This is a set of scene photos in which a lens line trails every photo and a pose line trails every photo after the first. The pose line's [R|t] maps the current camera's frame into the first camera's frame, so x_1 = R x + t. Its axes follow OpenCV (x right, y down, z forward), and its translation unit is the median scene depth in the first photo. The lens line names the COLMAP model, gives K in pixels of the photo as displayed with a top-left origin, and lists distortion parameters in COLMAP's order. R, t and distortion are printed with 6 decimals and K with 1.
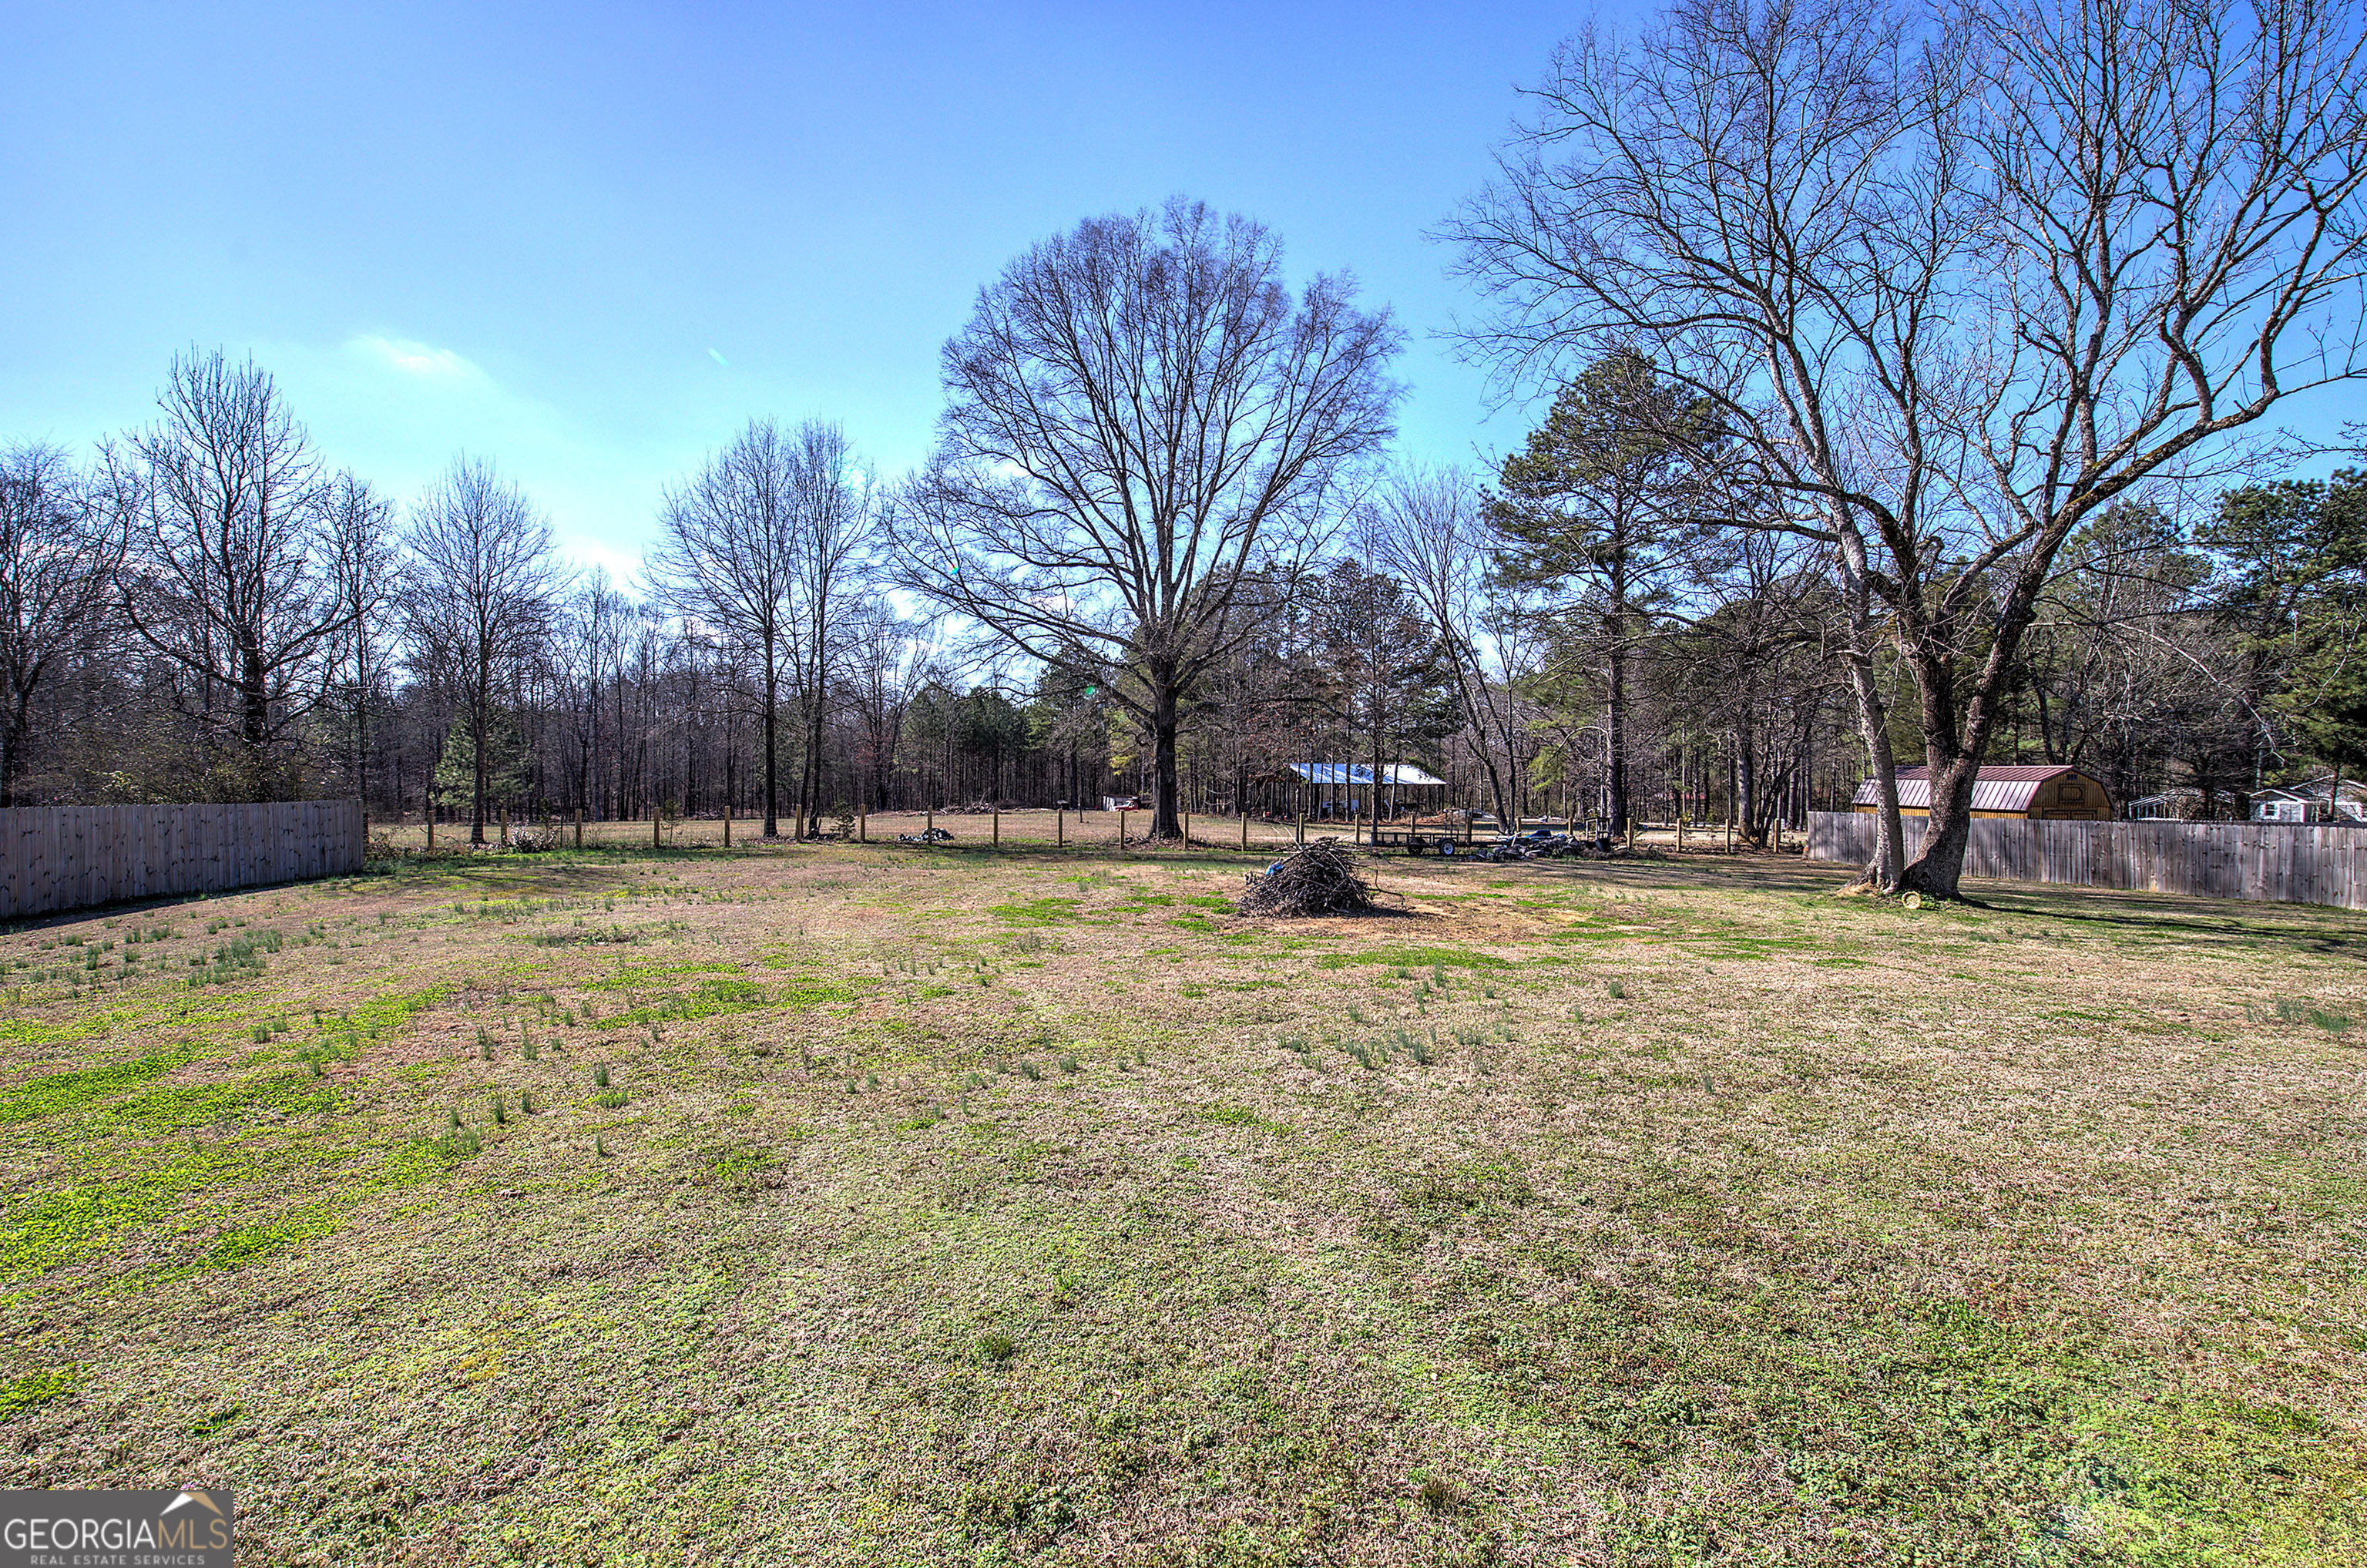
lens RADIAL K [[1009.0, 0, 1179.5], [0, 1009.0, 776.7], [0, 0, 1]] dist [-0.001390, 0.000243]
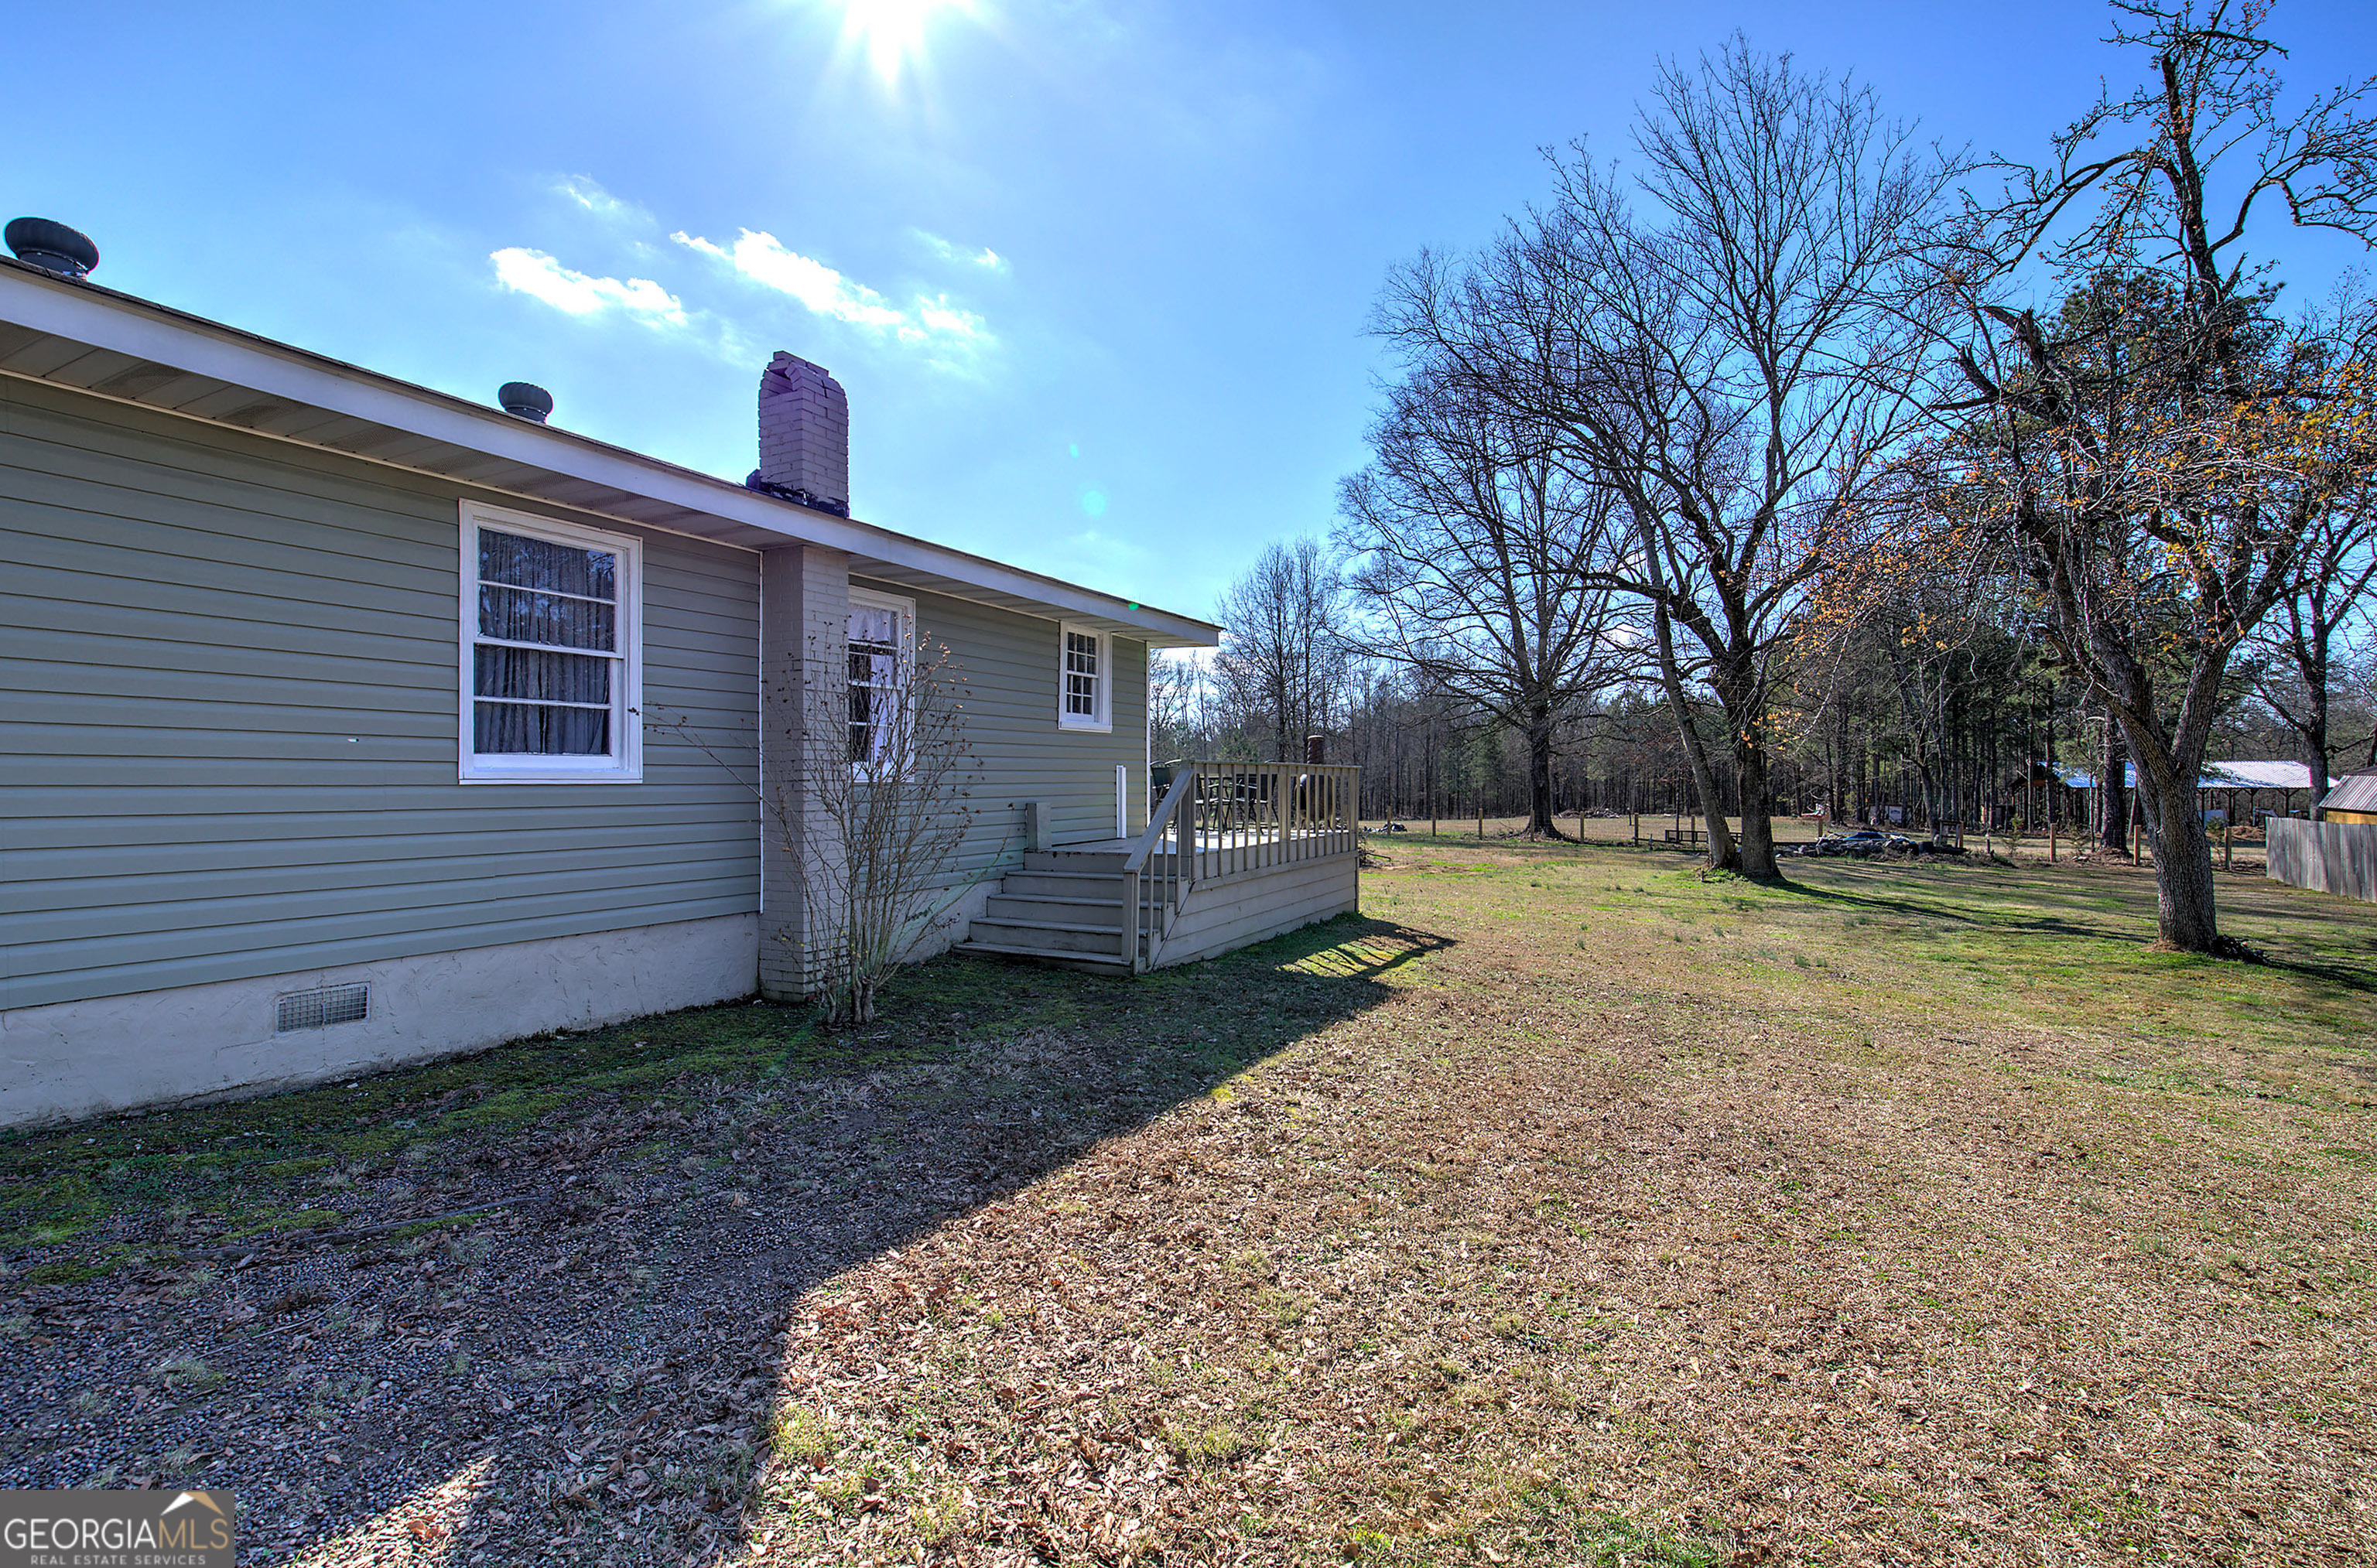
lens RADIAL K [[1050.1, 0, 1187.4], [0, 1050.1, 790.2], [0, 0, 1]] dist [-0.004010, 0.000297]
pose [[0.723797, -0.001814, -0.690010, 0.594630], [0.006460, 0.999971, 0.004147, 0.002170], [0.689982, -0.007459, 0.723788, -0.203256]]
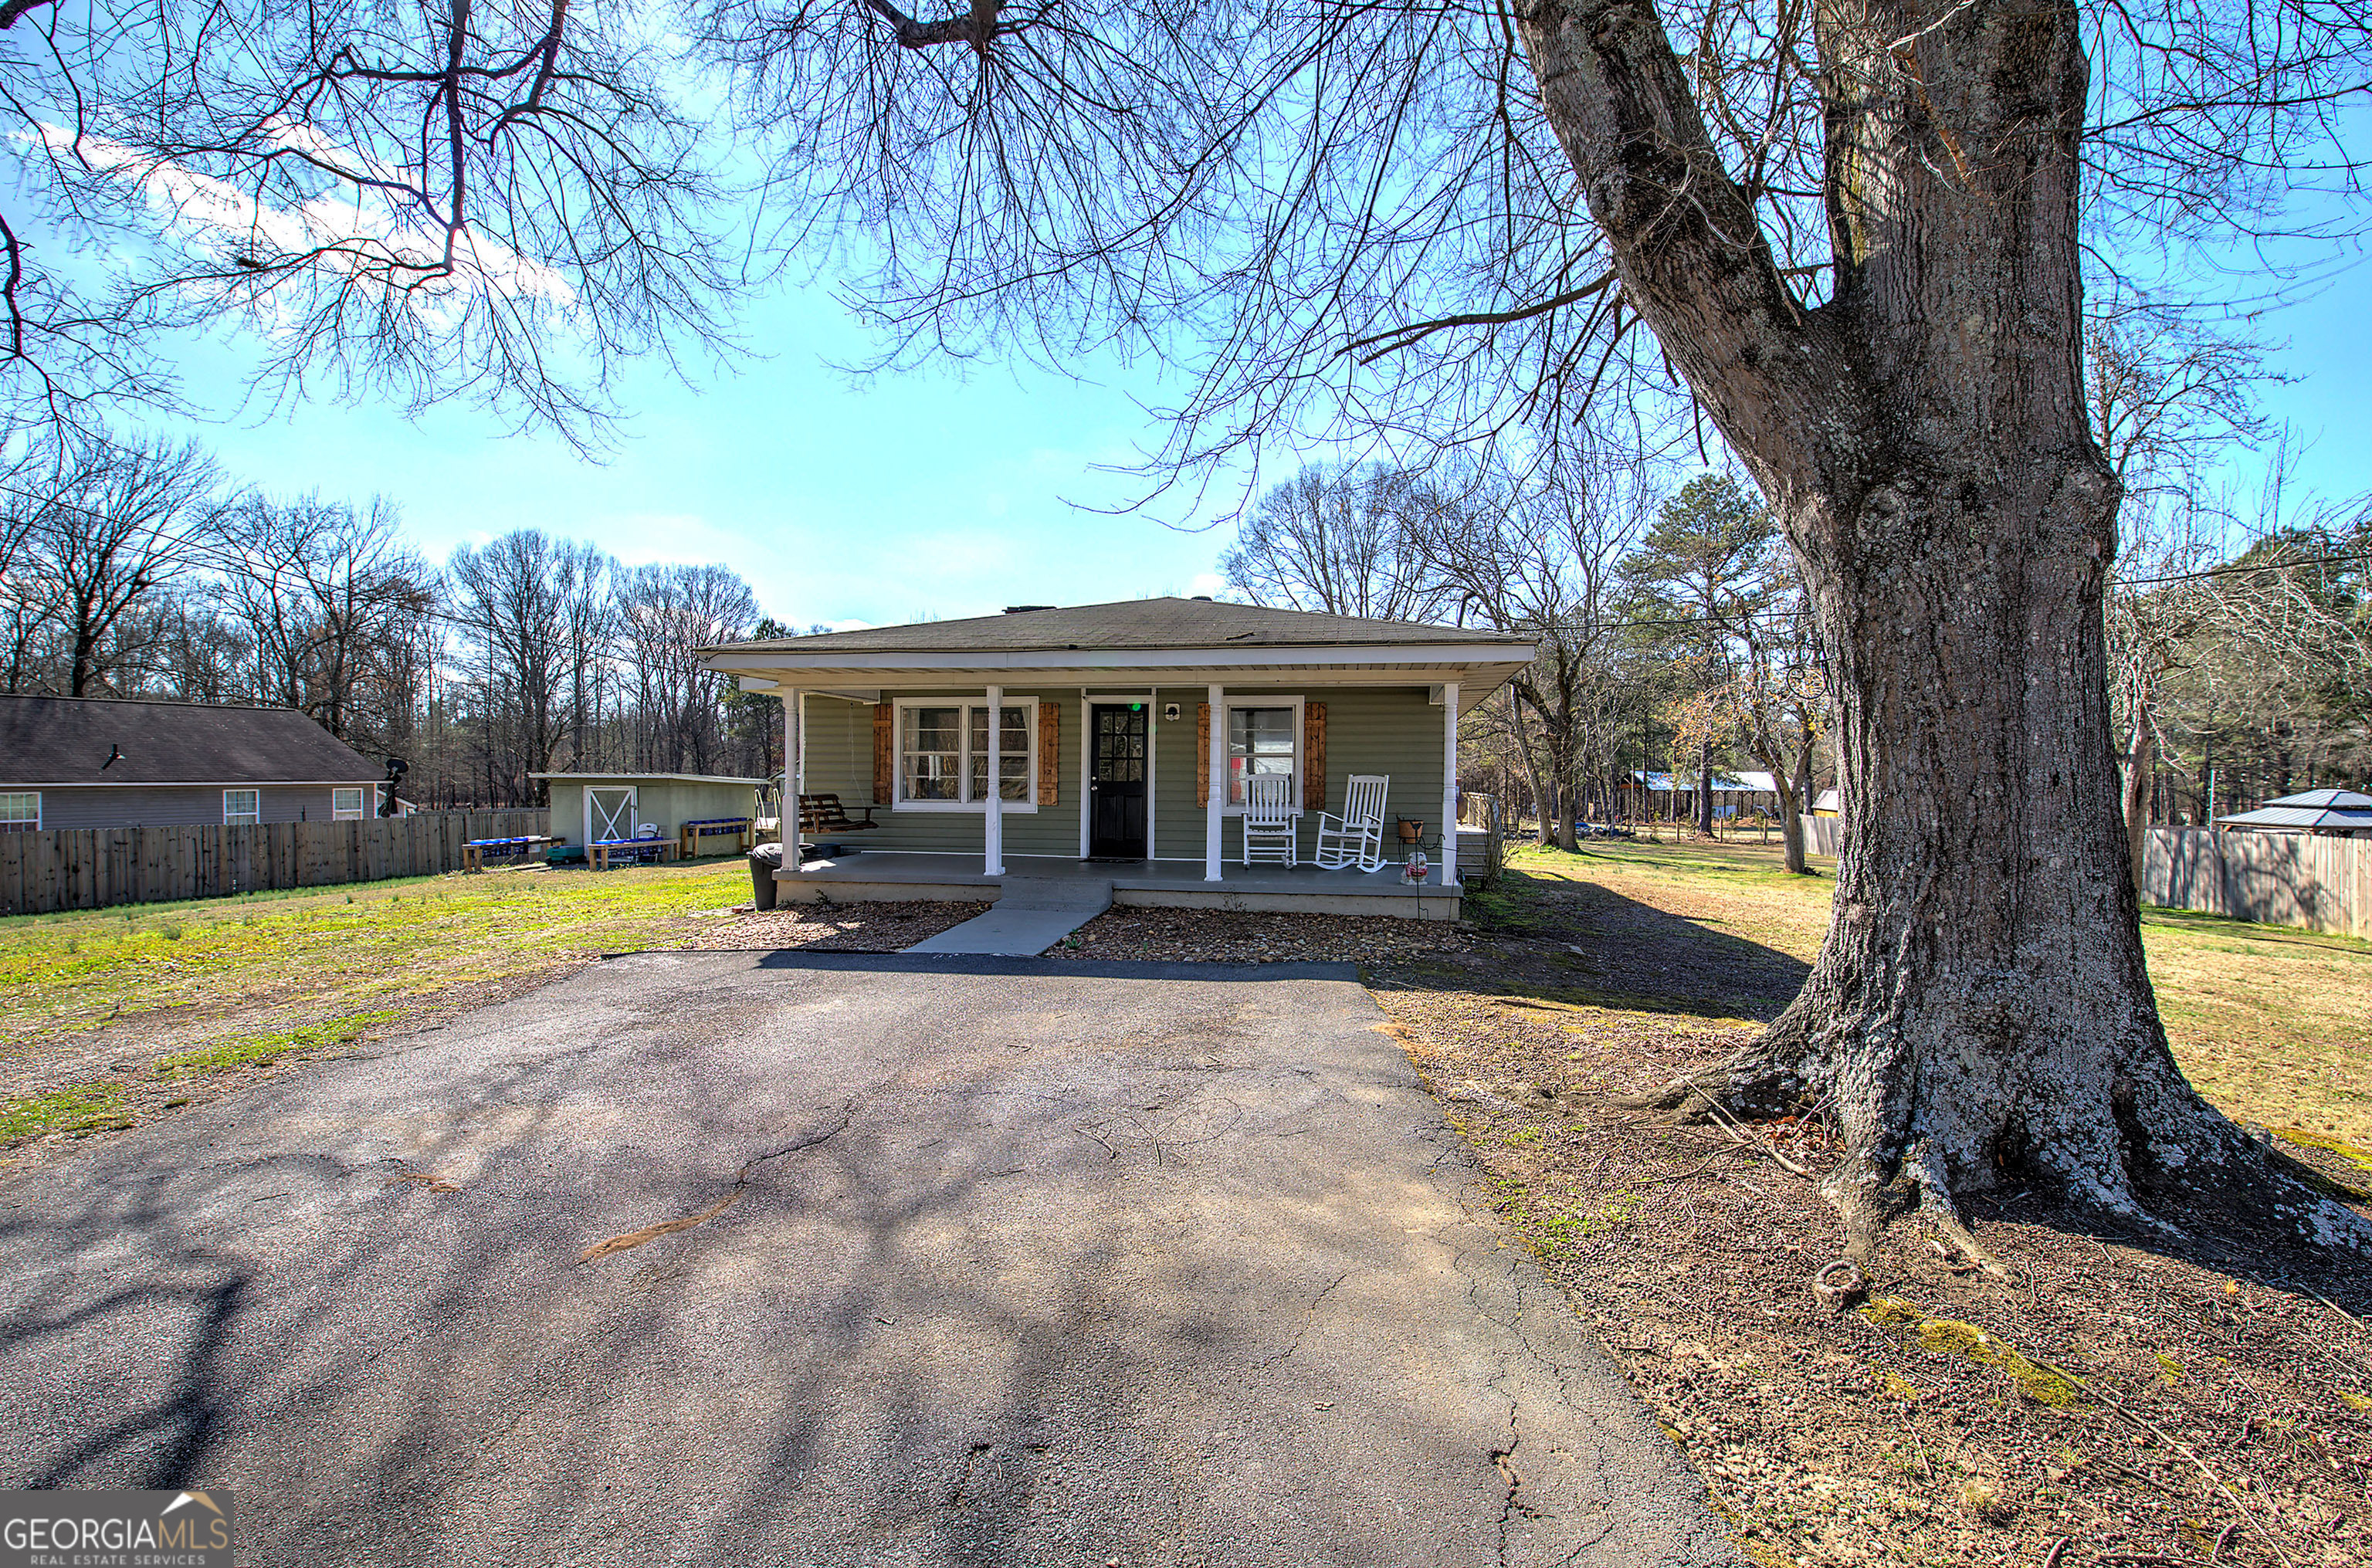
lens RADIAL K [[1020.5, 0, 1186.0], [0, 1020.5, 784.0], [0, 0, 1]] dist [0.000171, 0.000288]
pose [[0.893433, 0.002132, -0.449192, 0.526355], [-0.000930, 0.999995, 0.002897, -0.012382], [0.449196, -0.002171, 0.893431, -0.659264]]
